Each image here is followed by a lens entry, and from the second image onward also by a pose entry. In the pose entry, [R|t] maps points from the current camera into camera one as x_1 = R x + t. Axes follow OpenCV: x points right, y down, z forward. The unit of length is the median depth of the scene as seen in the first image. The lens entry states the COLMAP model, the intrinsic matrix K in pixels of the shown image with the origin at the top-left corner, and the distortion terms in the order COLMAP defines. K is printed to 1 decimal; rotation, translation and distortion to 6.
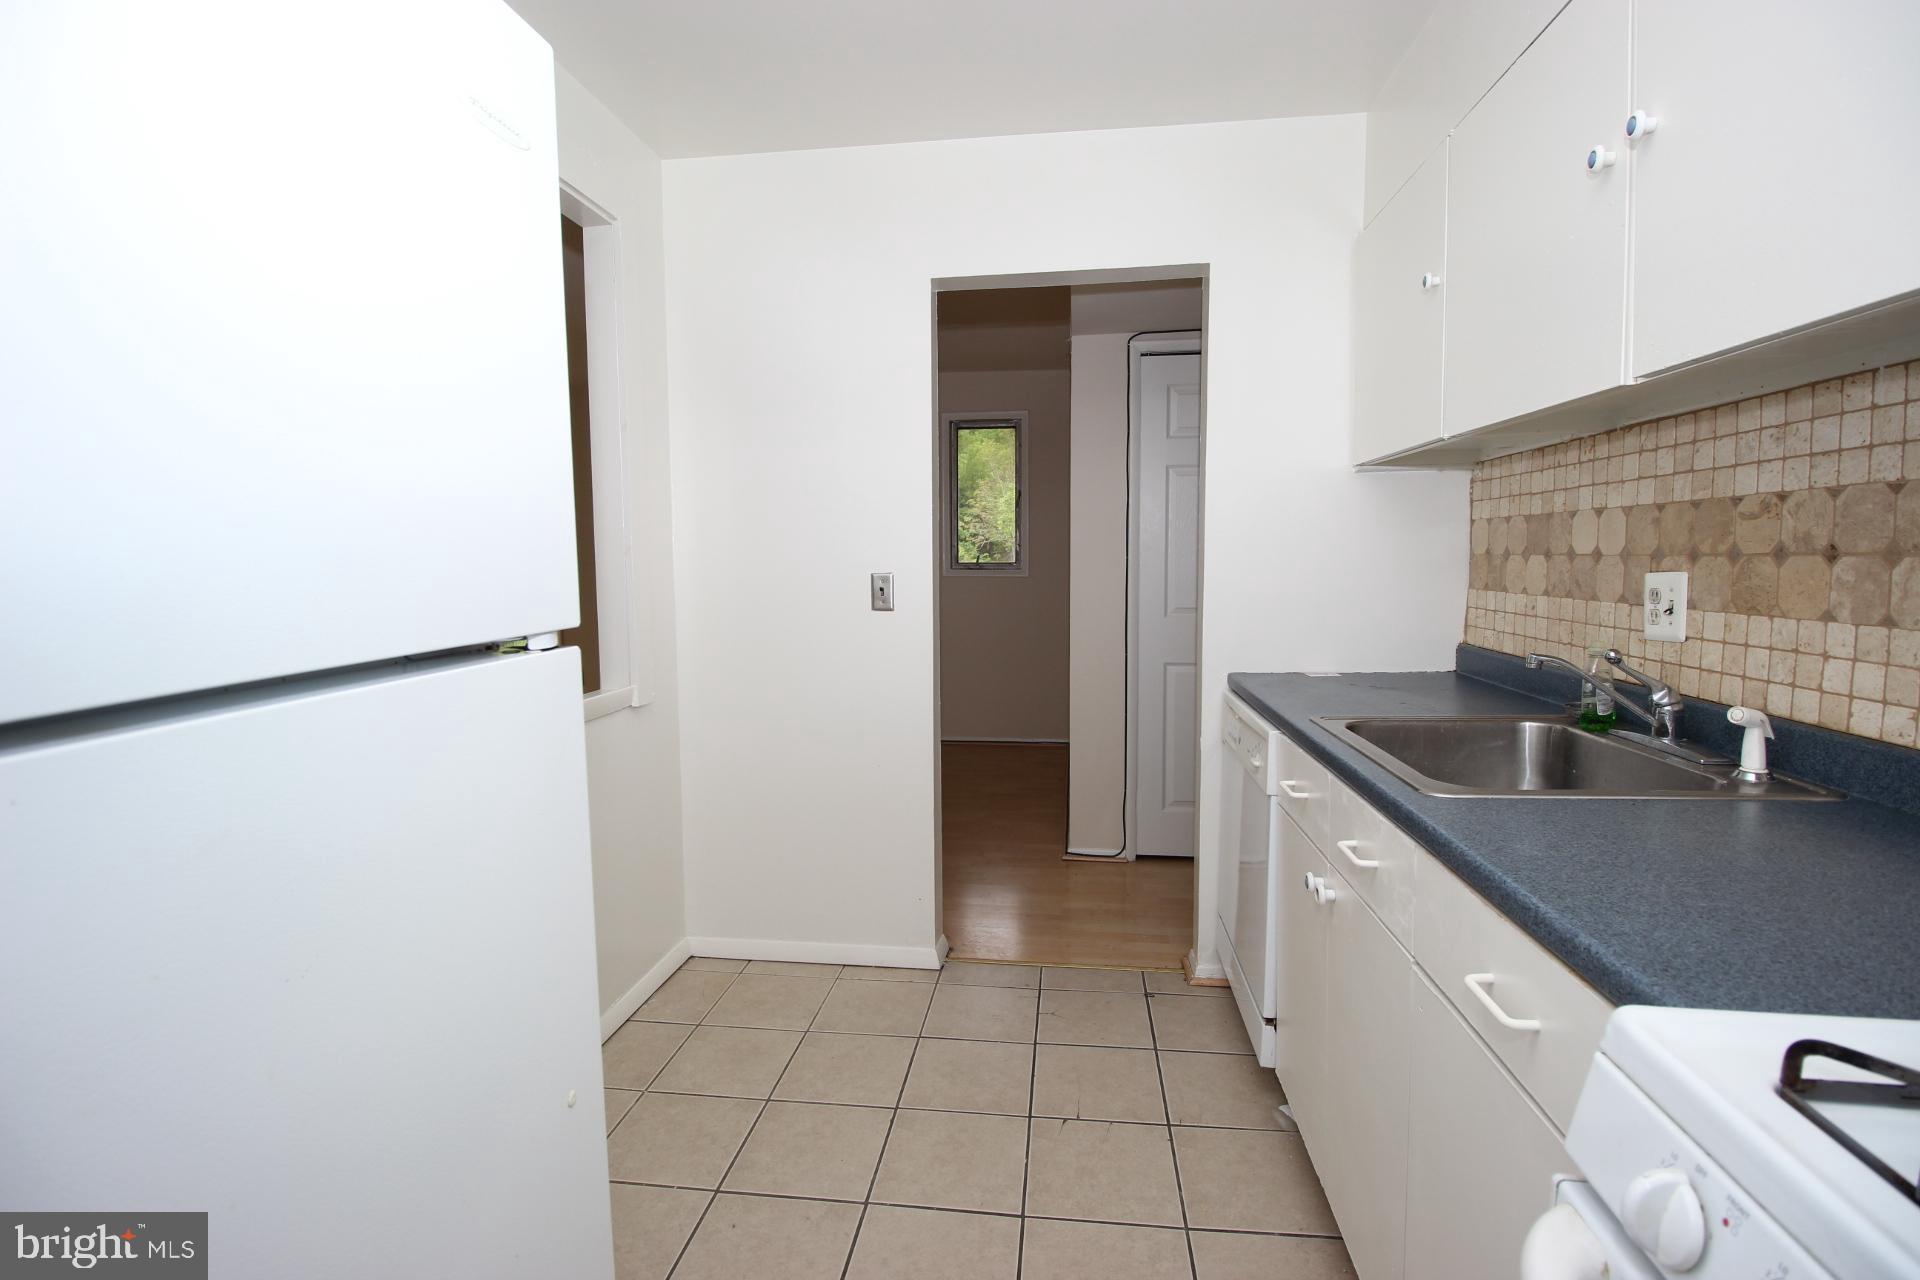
lens RADIAL K [[888.7, 0, 957.9], [0, 888.7, 623.1], [0, 0, 1]] dist [-0.010880, -0.002847]
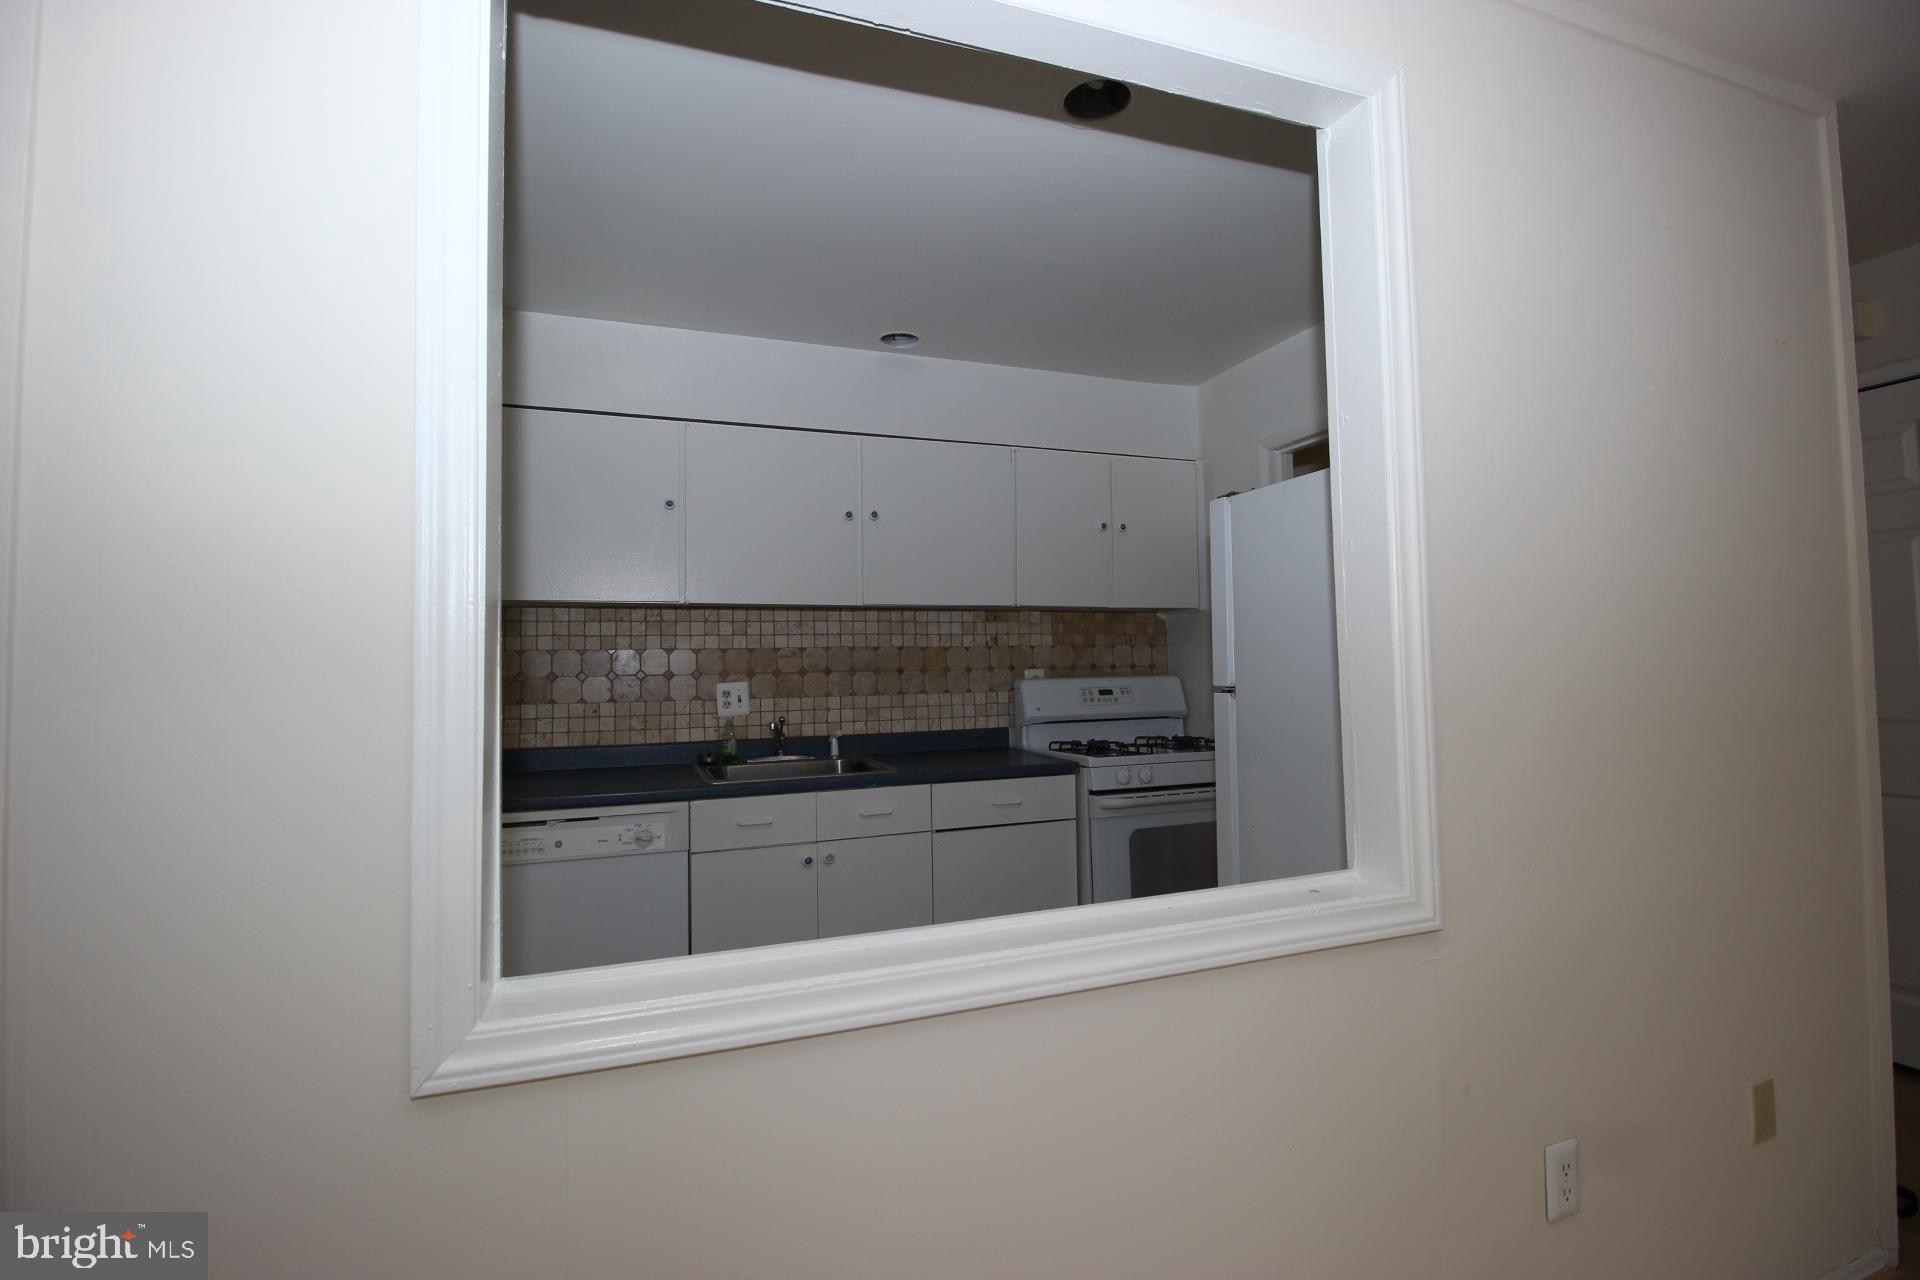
lens RADIAL K [[888.7, 0, 950.6], [0, 888.7, 639.2], [0, 0, 1]] dist [-0.010880, -0.002847]
pose [[-0.457463, 0.041456, 0.888262, -1.406795], [0.087816, 0.996136, -0.001264, -0.122490], [-0.884882, 0.077426, -0.459336, 1.656788]]
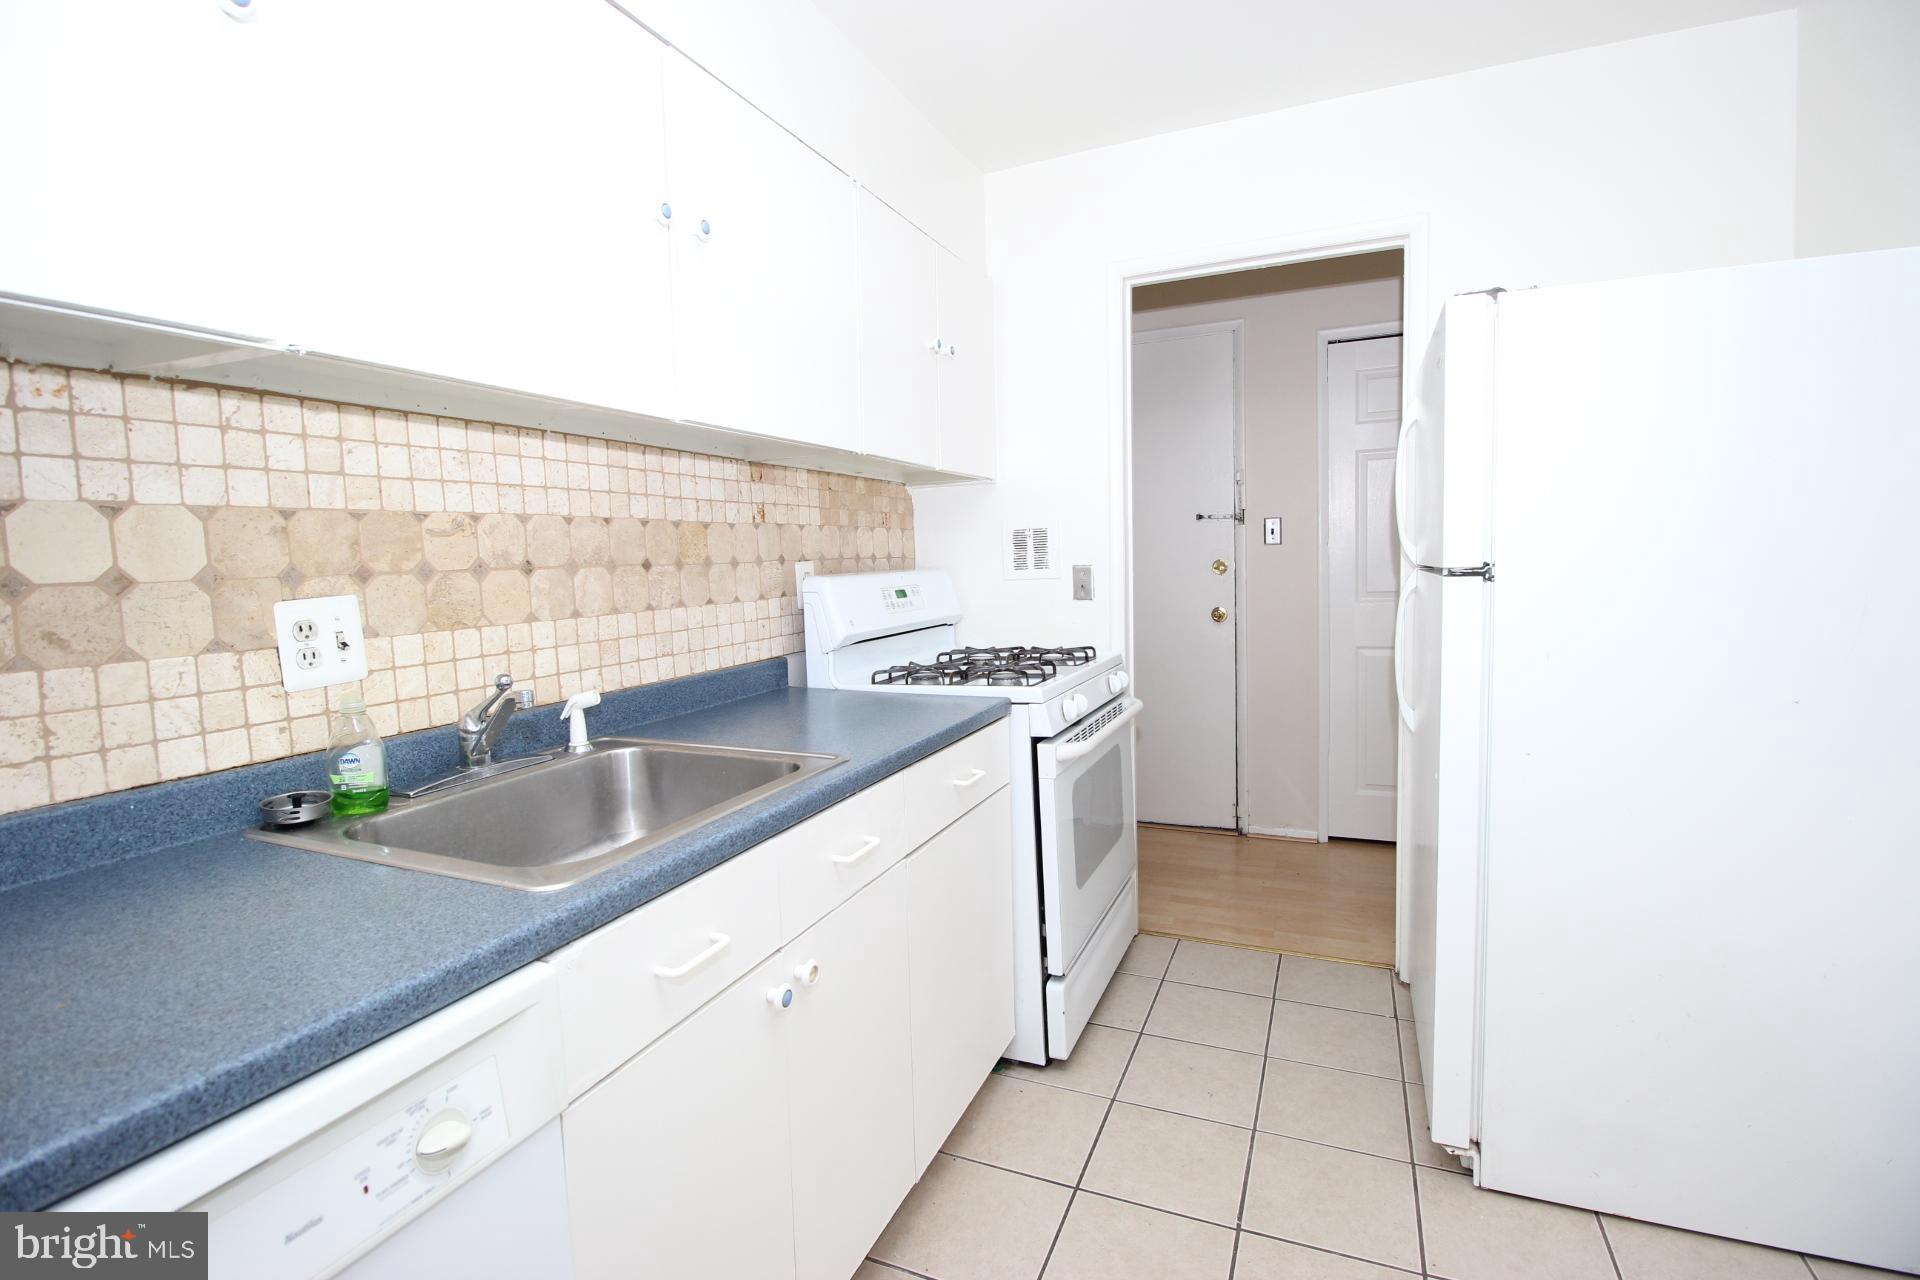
lens RADIAL K [[888.7, 0, 954.0], [0, 888.7, 633.3], [0, 0, 1]] dist [-0.010880, -0.002847]
pose [[-0.958792, 0.016837, 0.283611, 0.049683], [0.063251, 0.985840, 0.155303, -0.125071], [-0.276980, 0.166841, -0.946280, 1.762487]]
